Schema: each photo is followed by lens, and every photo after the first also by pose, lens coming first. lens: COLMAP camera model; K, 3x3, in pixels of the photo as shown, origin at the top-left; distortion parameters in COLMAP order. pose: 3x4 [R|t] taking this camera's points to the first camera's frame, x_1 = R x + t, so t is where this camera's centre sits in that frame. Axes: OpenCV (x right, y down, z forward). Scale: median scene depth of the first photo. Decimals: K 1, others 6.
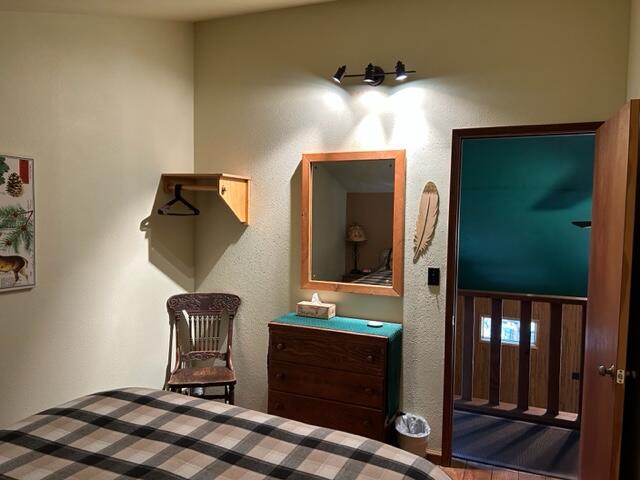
lens RADIAL K [[480.9, 0, 320.3], [0, 480.9, 240.3], [0, 0, 1]] dist [0.001160, -0.000900]
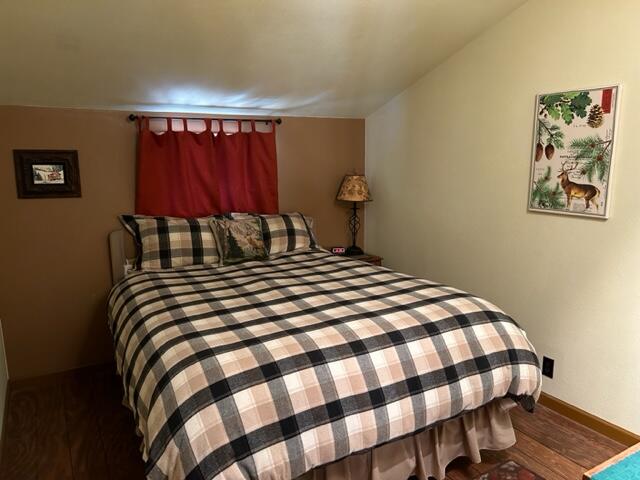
lens RADIAL K [[480.9, 0, 319.8], [0, 480.9, 240.1], [0, 0, 1]] dist [0.001160, -0.000900]
pose [[-0.581295, 0.125333, -0.803982, 0.580698], [-0.042219, 0.982090, 0.183624, -0.017269], [0.812597, 0.140683, -0.565593, 1.126162]]
